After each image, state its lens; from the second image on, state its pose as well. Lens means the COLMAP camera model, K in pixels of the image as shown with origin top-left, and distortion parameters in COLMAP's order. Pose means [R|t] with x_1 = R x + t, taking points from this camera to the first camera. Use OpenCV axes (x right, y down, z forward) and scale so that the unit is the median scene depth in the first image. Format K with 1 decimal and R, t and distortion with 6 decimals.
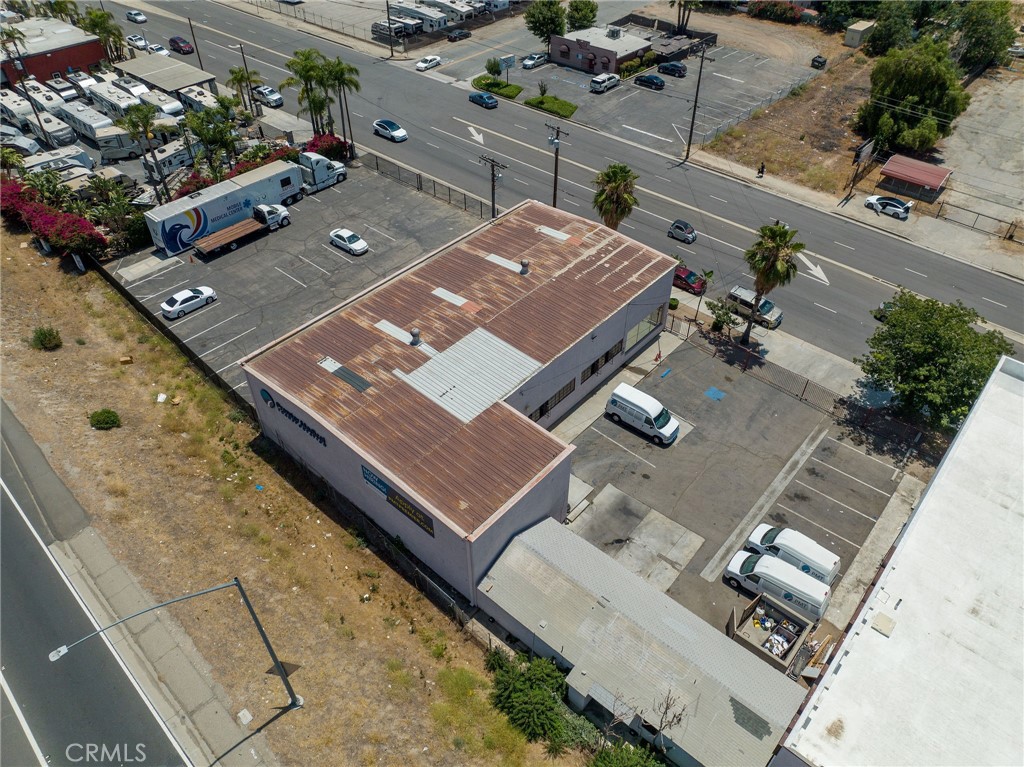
lens RADIAL K [[719.7, 0, 512.0], [0, 719.7, 383.5], [0, 0, 1]] dist [-0.036882, 0.001479]
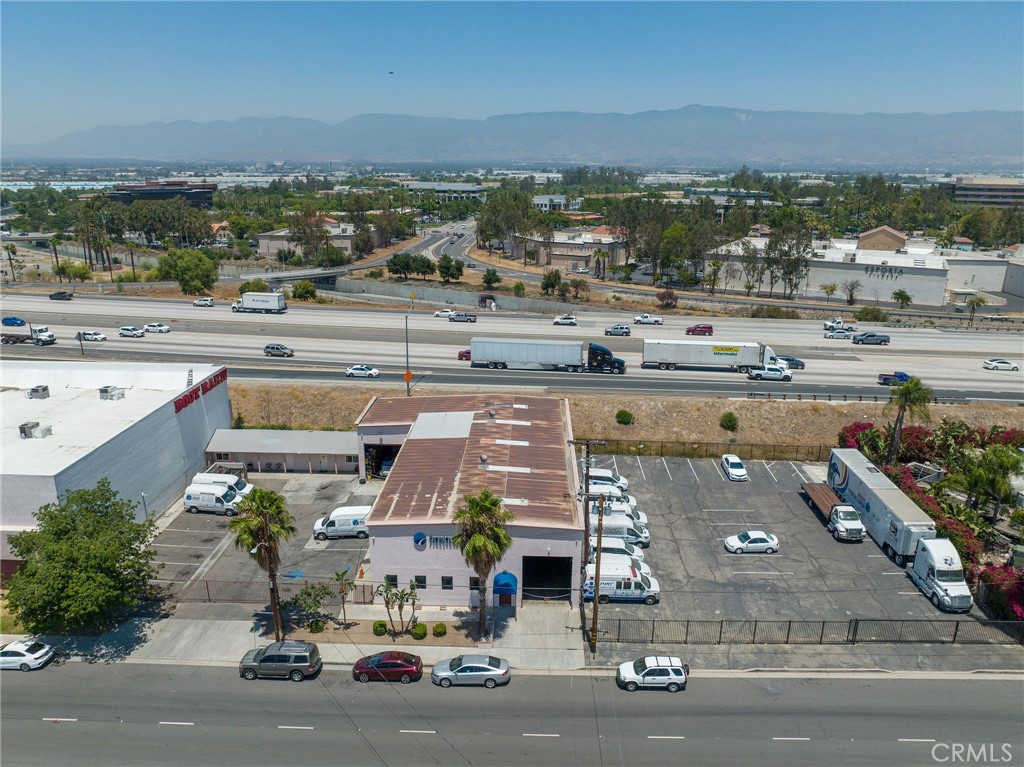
lens RADIAL K [[719.7, 0, 512.0], [0, 719.7, 383.5], [0, 0, 1]] dist [-0.036882, 0.001479]
pose [[-0.774151, 0.181631, -0.606383, 0.615689], [-0.423628, 0.563143, 0.709513, -1.004607], [0.470349, 0.806152, -0.359014, 1.293047]]
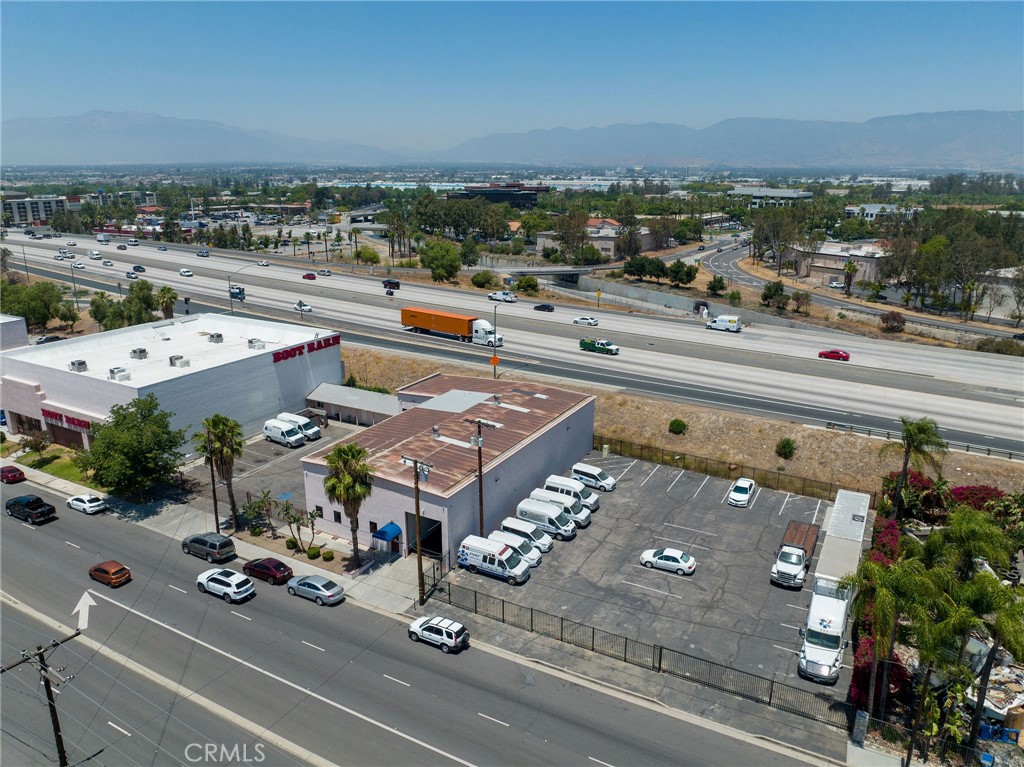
lens RADIAL K [[719.7, 0, 512.0], [0, 719.7, 383.5], [0, 0, 1]] dist [-0.036882, 0.001479]
pose [[-0.977712, 0.061395, -0.200773, 0.130861], [-0.138464, 0.530278, 0.836440, -1.226775], [0.157818, 0.845598, -0.509958, 1.547822]]
